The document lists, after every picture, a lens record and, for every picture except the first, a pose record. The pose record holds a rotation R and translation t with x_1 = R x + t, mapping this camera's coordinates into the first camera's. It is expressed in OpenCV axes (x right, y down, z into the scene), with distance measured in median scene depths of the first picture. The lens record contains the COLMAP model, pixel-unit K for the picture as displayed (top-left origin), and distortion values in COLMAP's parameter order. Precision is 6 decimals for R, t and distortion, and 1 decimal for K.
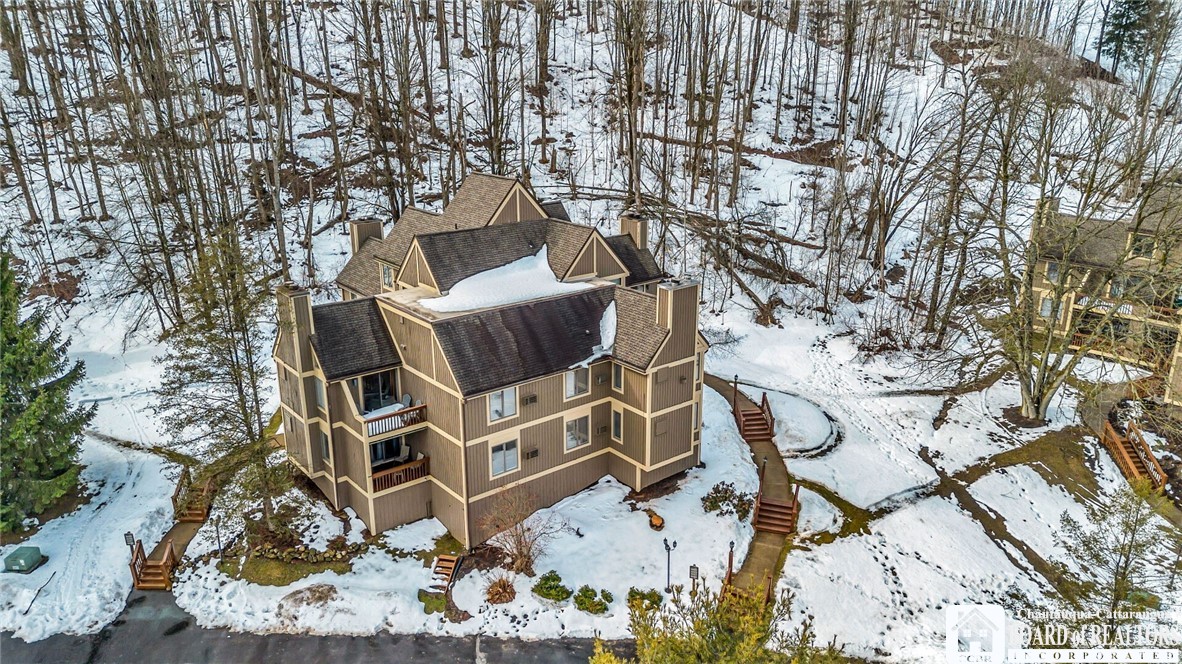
lens RADIAL K [[846.7, 0, 587.3], [0, 846.7, 328.5], [0, 0, 1]] dist [0.077795, -0.073999]
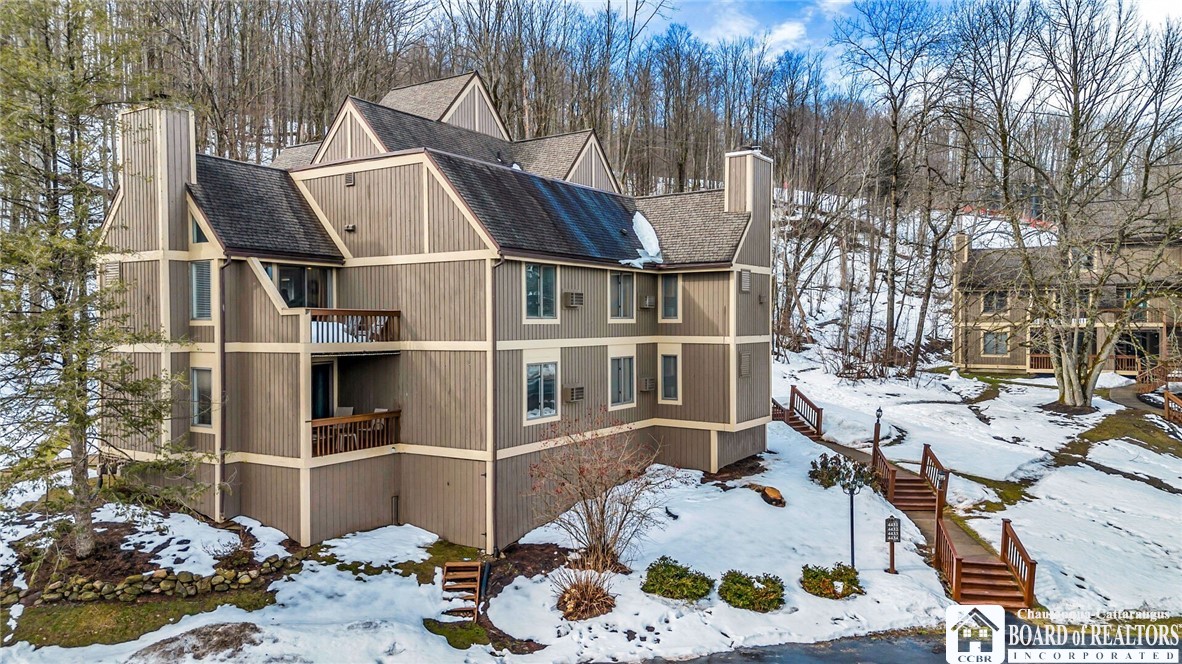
lens RADIAL K [[846.7, 0, 587.3], [0, 846.7, 328.5], [0, 0, 1]] dist [0.077795, -0.073999]
pose [[0.952993, -0.004472, 0.302961, -0.238685], [0.092602, 0.956347, -0.277174, 0.269361], [-0.288496, 0.292199, 0.911806, 0.424831]]
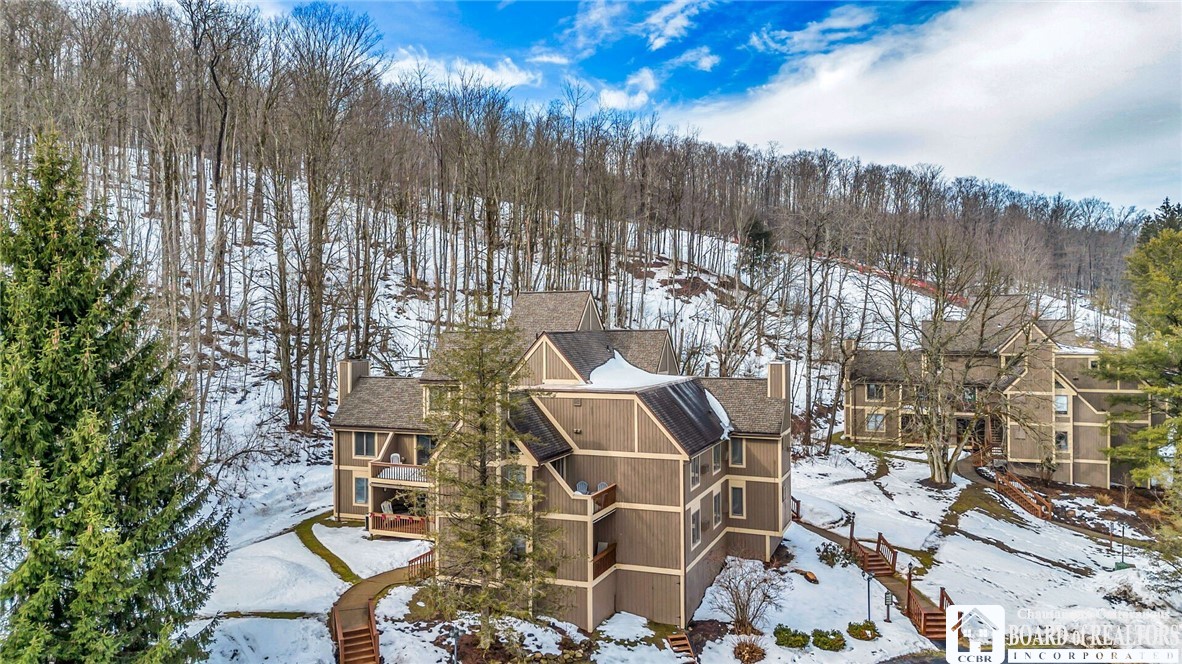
lens RADIAL K [[866.3, 0, 587.6], [0, 866.3, 319.7], [0, 0, 1]] dist [0.066656, -0.059844]
pose [[0.874353, -0.005132, 0.485264, -0.691826], [0.150934, 0.953226, -0.261874, 0.163156], [-0.461222, 0.302213, 0.834231, 0.113364]]
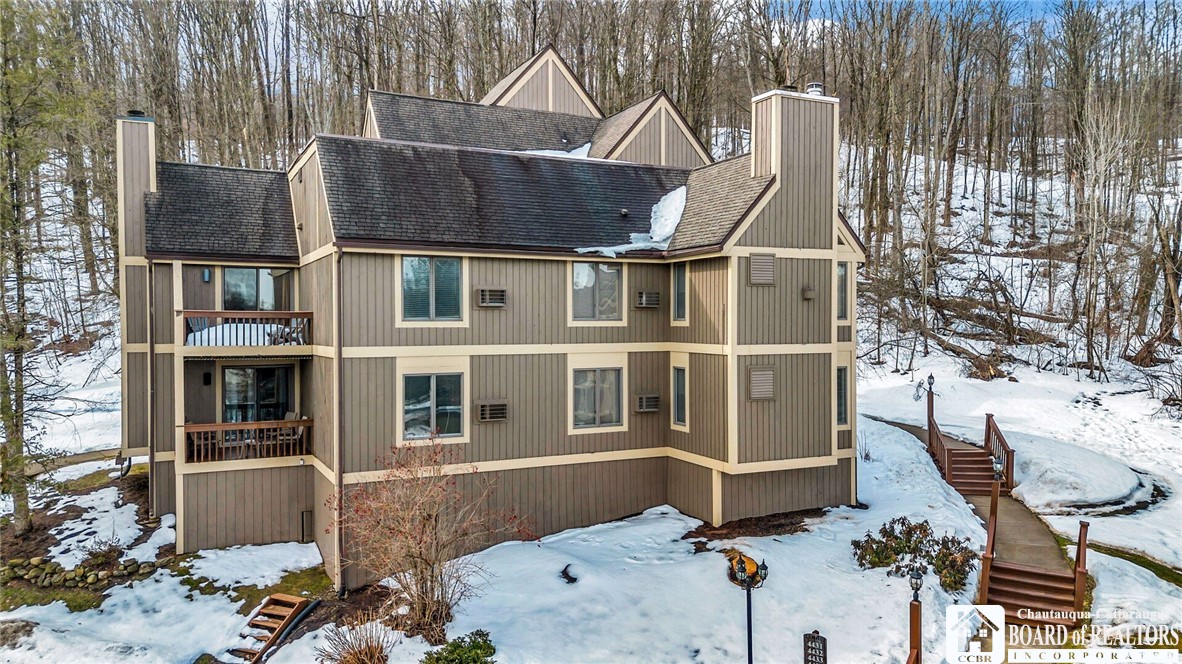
lens RADIAL K [[846.7, 0, 587.3], [0, 846.7, 328.5], [0, 0, 1]] dist [0.077795, -0.073999]
pose [[0.974899, 0.001793, -0.222642, 0.100279], [-0.066349, 0.956875, -0.282820, 0.237107], [0.212534, 0.290493, 0.932976, 0.520373]]
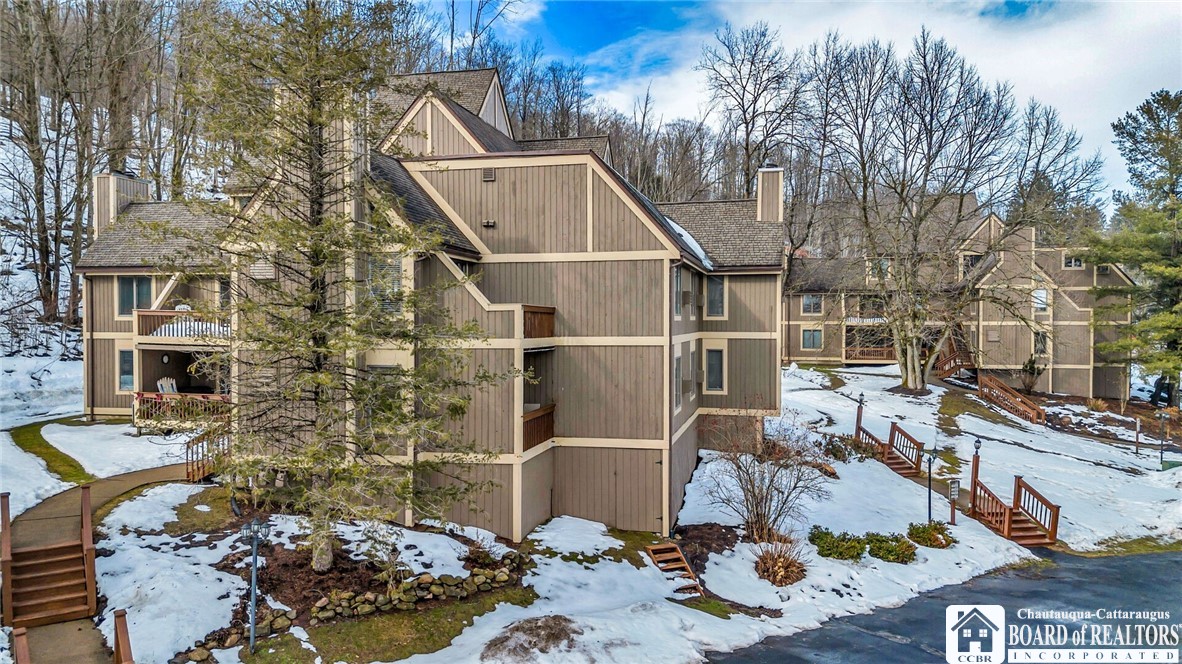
lens RADIAL K [[846.7, 0, 587.3], [0, 846.7, 328.5], [0, 0, 1]] dist [0.077795, -0.073999]
pose [[0.787819, -0.005920, 0.615878, -0.524728], [0.184184, 0.956459, -0.226411, 0.237159], [-0.587722, 0.291806, 0.754607, 0.532320]]
